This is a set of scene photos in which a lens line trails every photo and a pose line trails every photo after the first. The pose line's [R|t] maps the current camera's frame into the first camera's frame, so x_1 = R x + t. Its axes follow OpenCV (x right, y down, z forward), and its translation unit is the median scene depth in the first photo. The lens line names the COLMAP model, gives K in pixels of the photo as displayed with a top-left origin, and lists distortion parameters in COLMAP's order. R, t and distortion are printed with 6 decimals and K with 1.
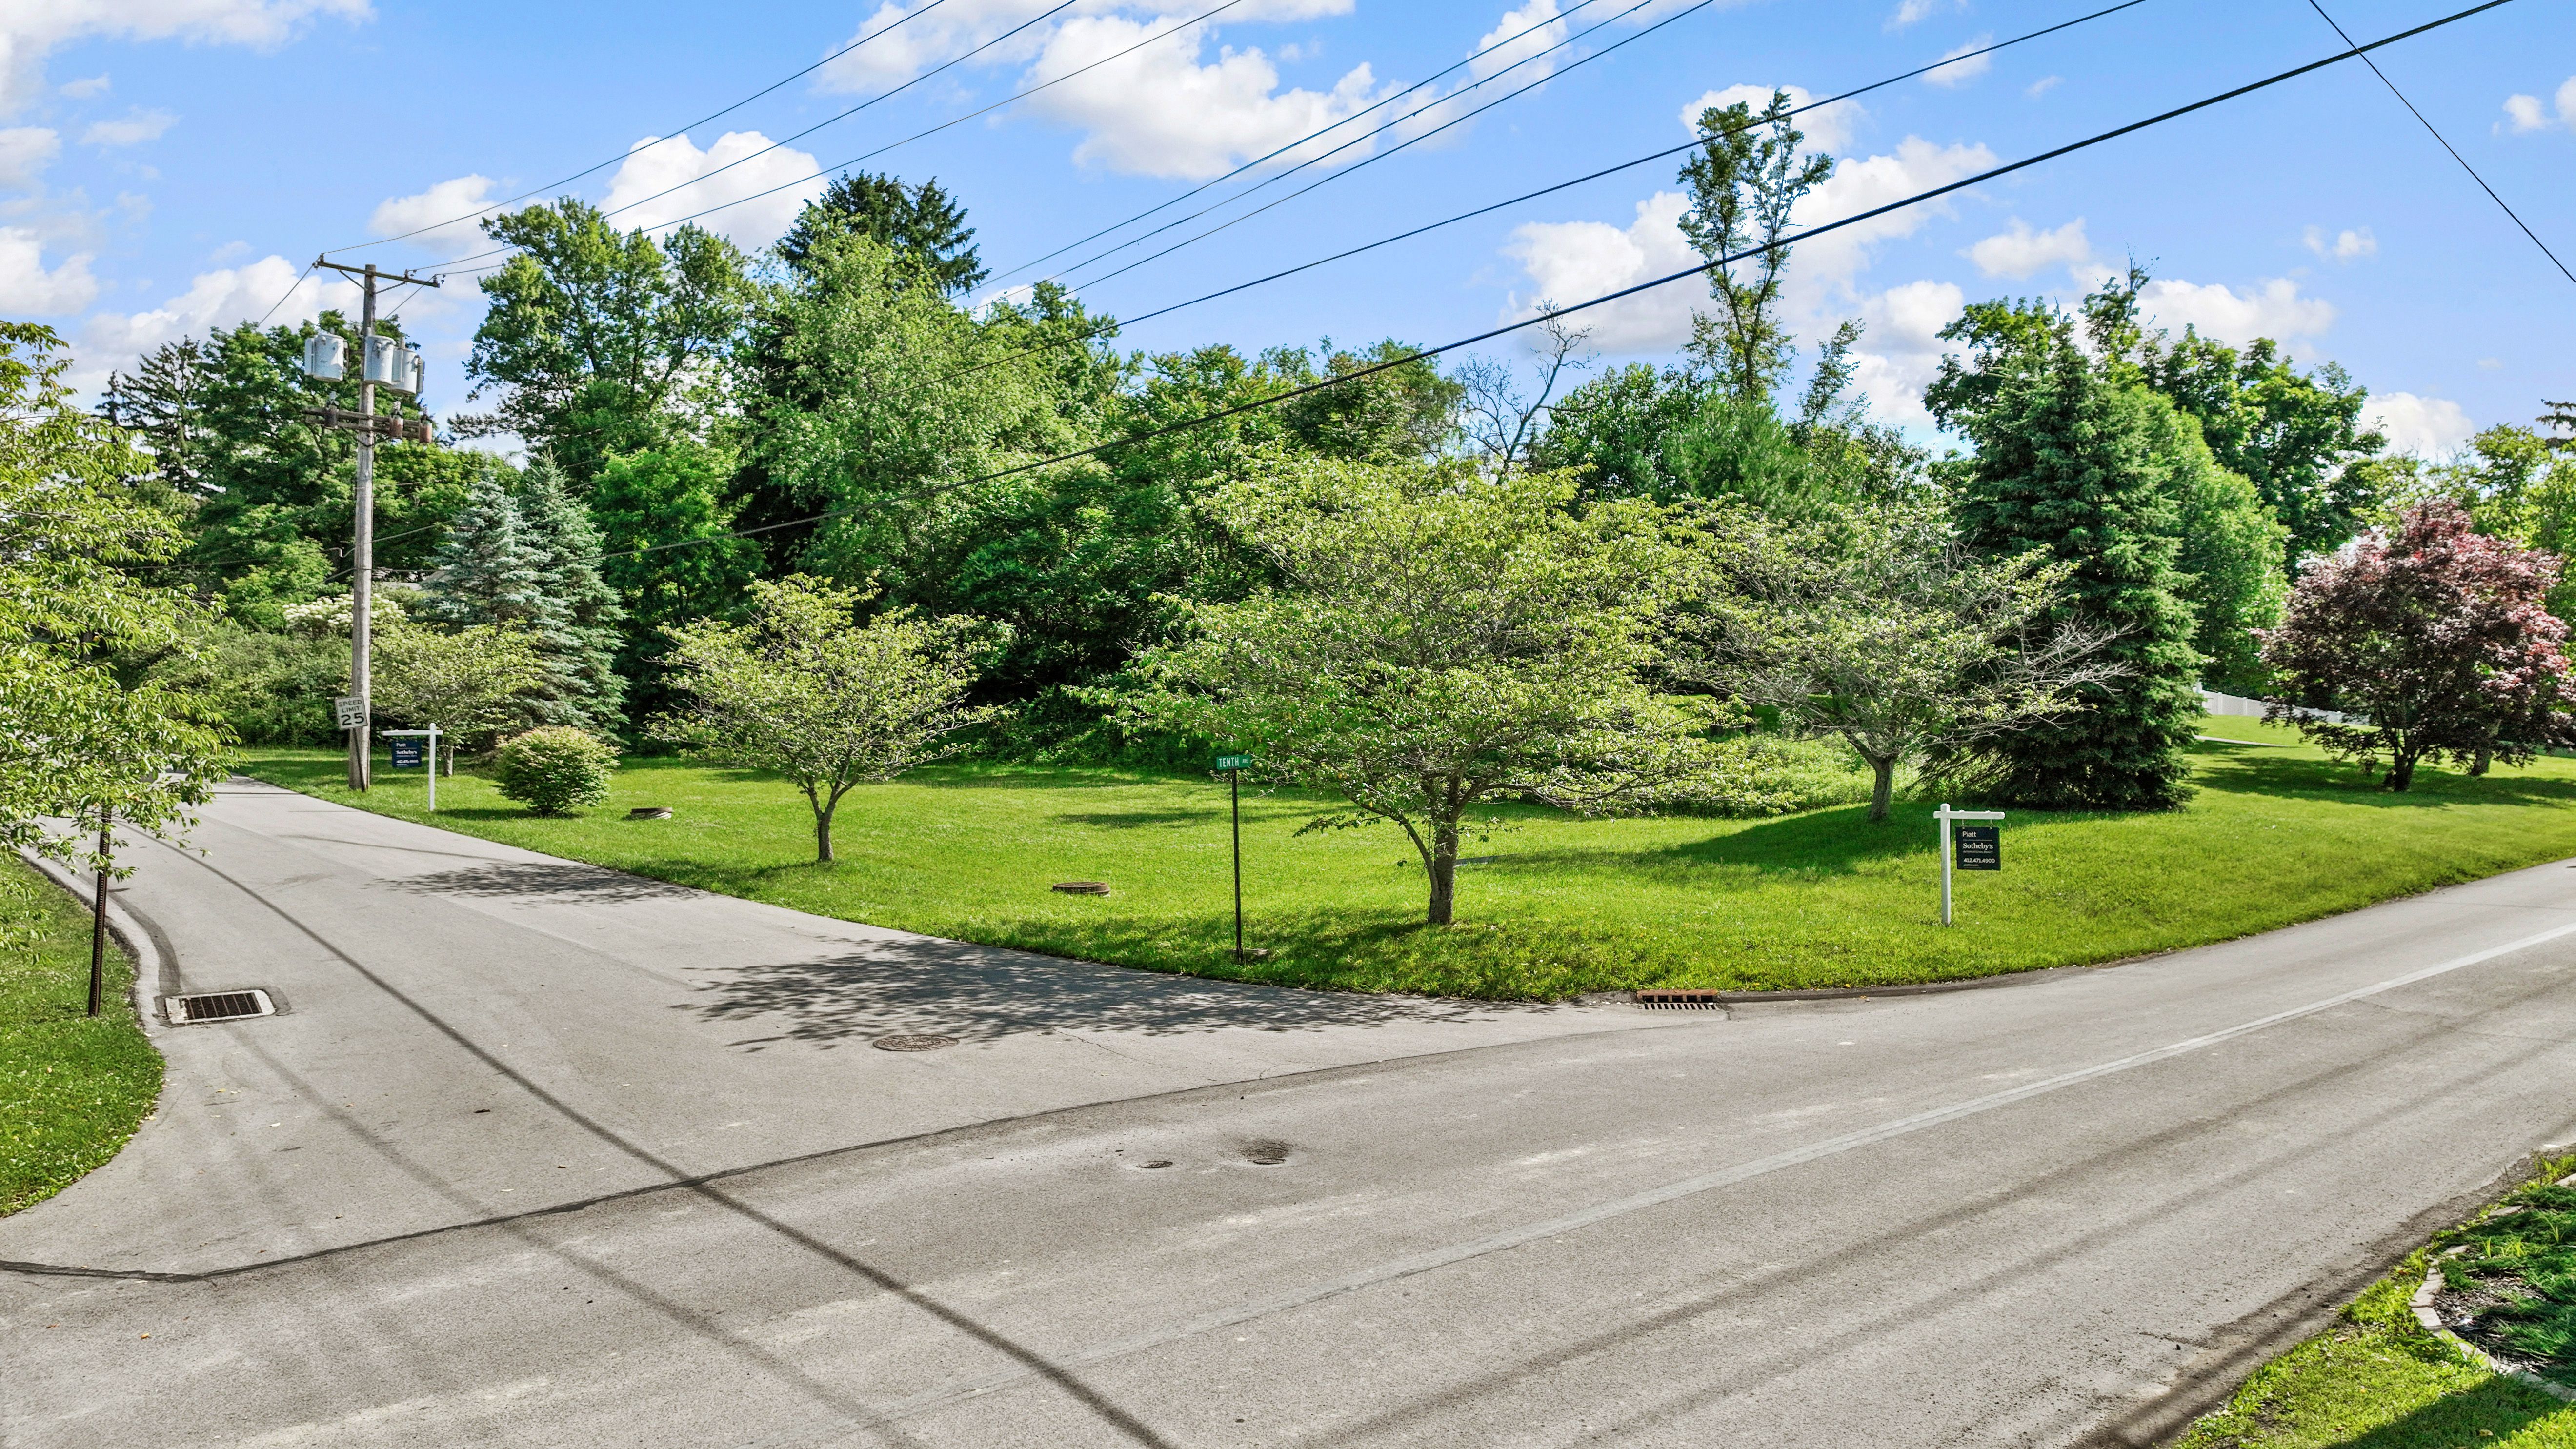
lens RADIAL K [[1746.9, 0, 1284.5], [0, 1746.9, 724.1], [0, 0, 1]] dist [-0.004356, -0.001901]
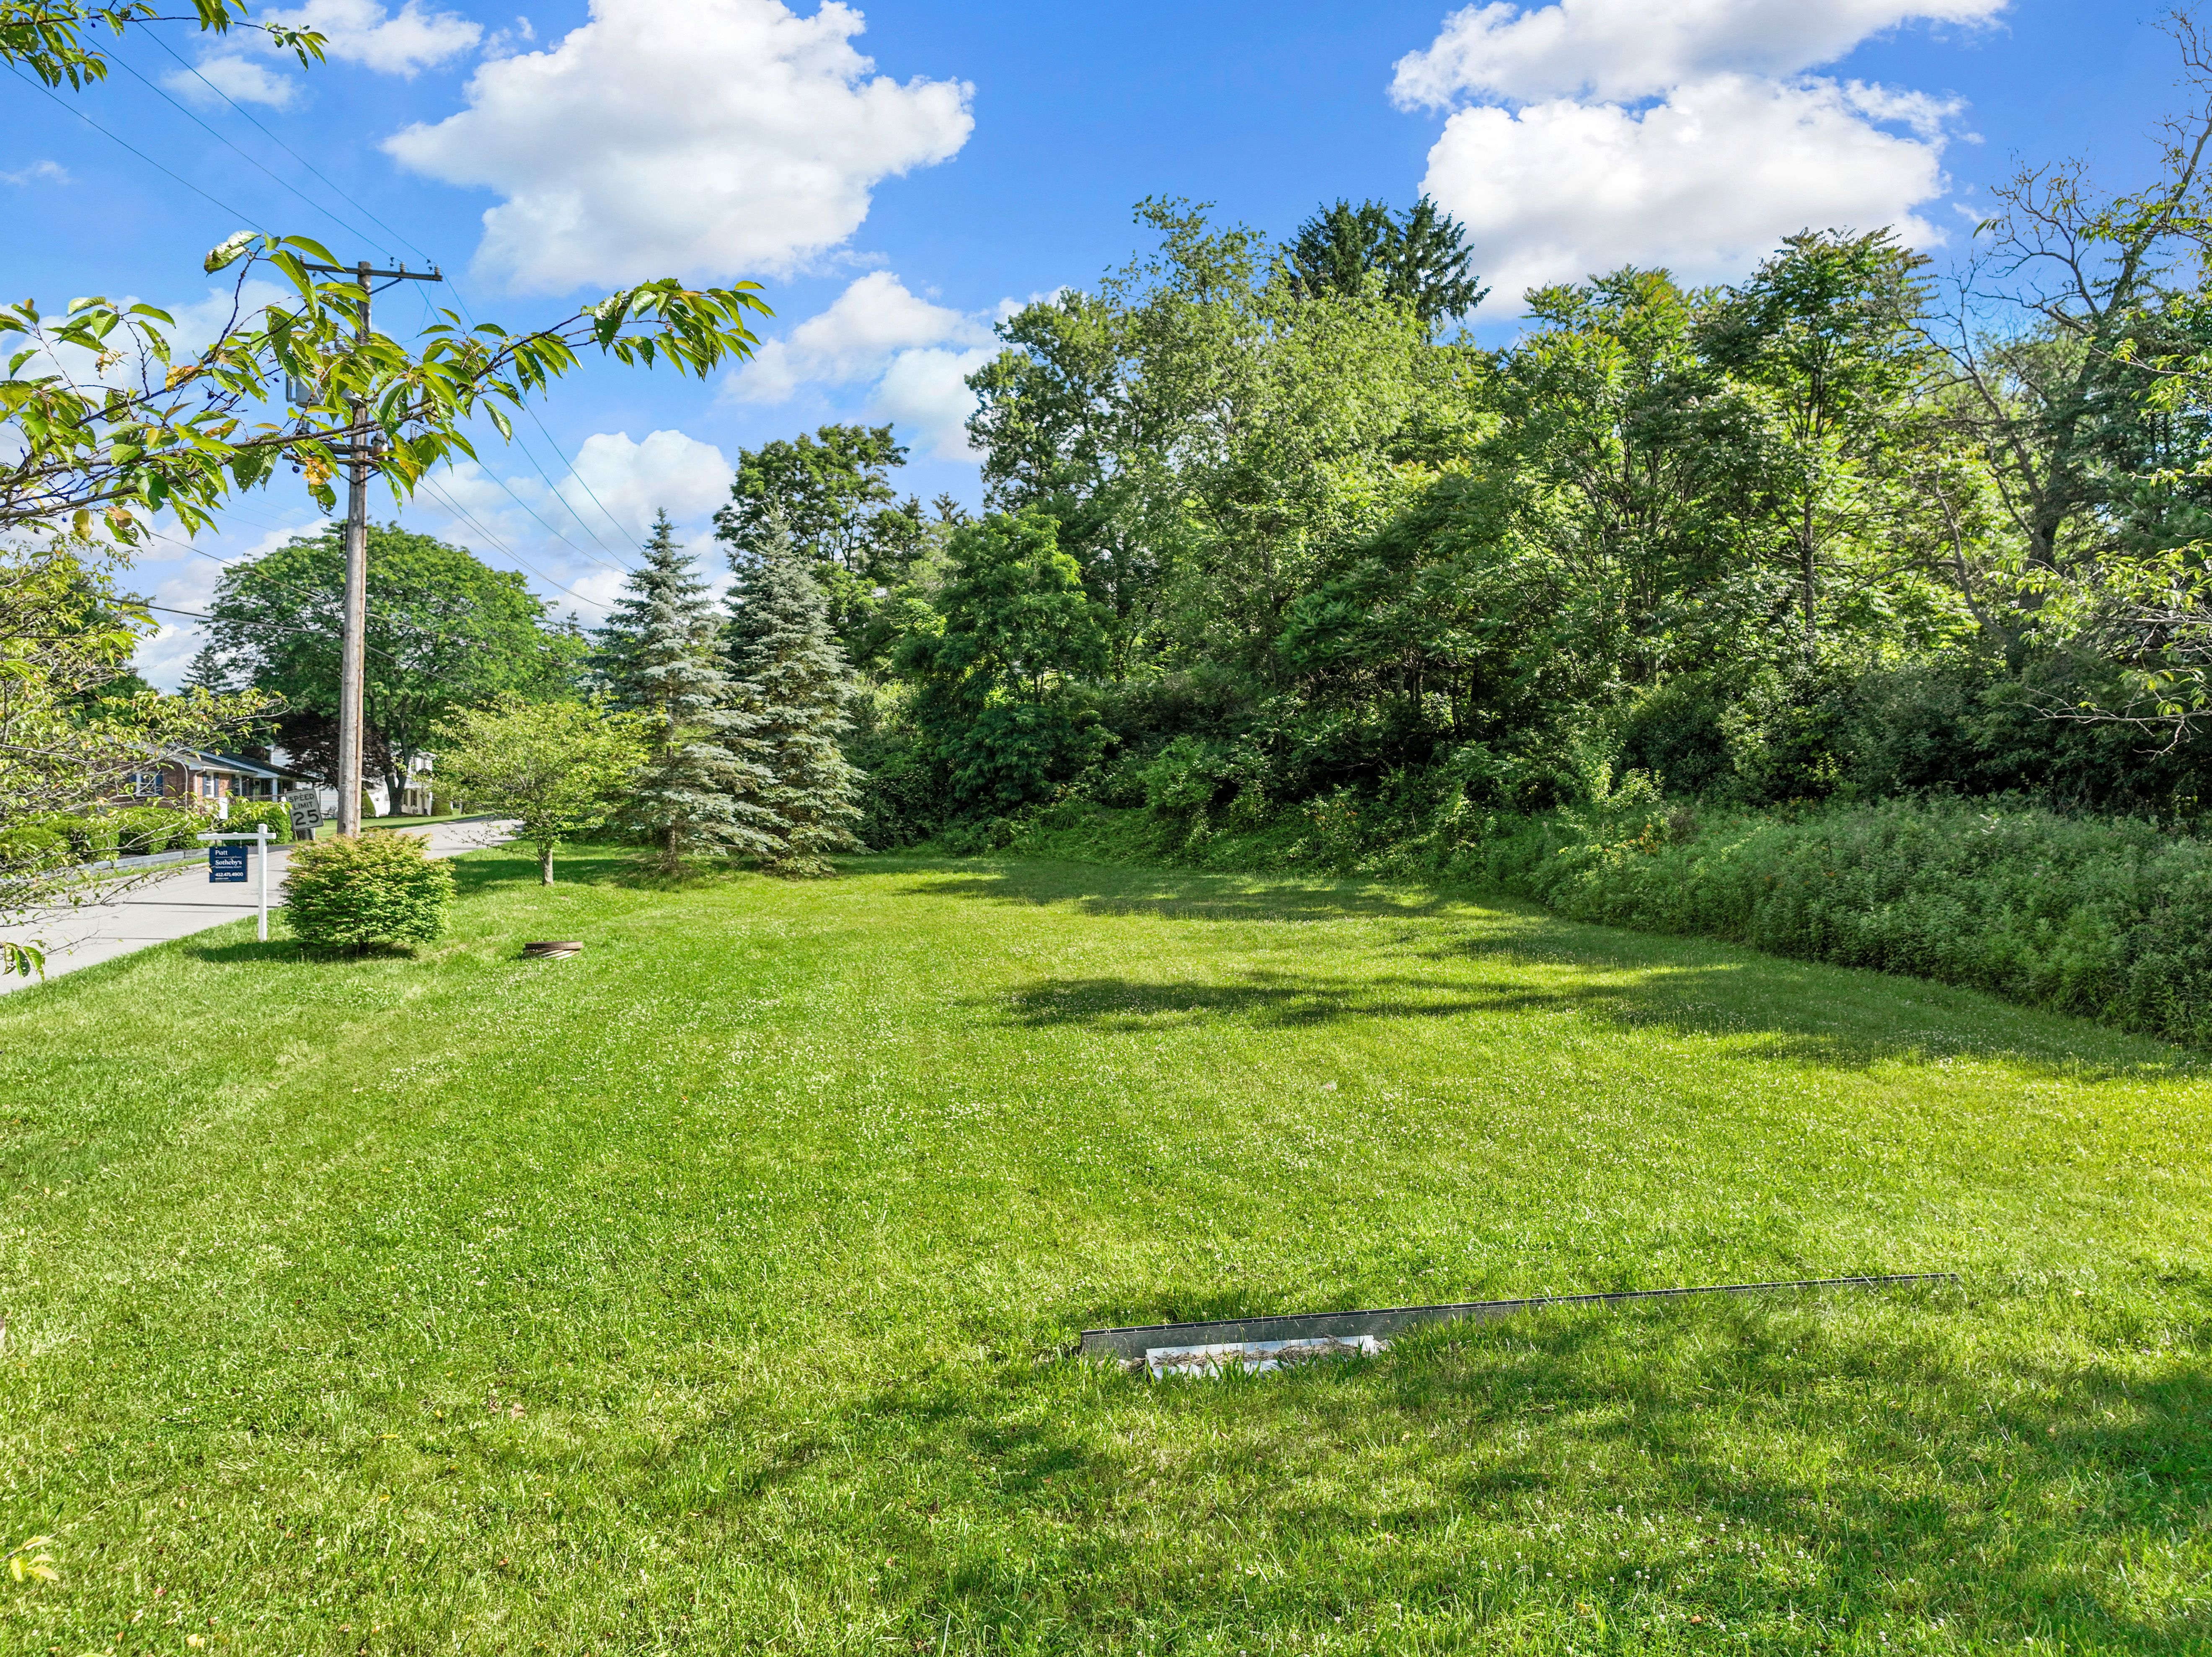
lens RADIAL K [[1545.6, 0, 1112.4], [0, 1545.6, 833.9], [0, 0, 1]] dist [-0.003874, -0.003937]
pose [[0.853783, 0.005645, -0.520599, 0.099199], [0.000547, 0.999931, 0.011740, -0.002324], [0.520629, -0.010308, 0.853721, 0.362759]]
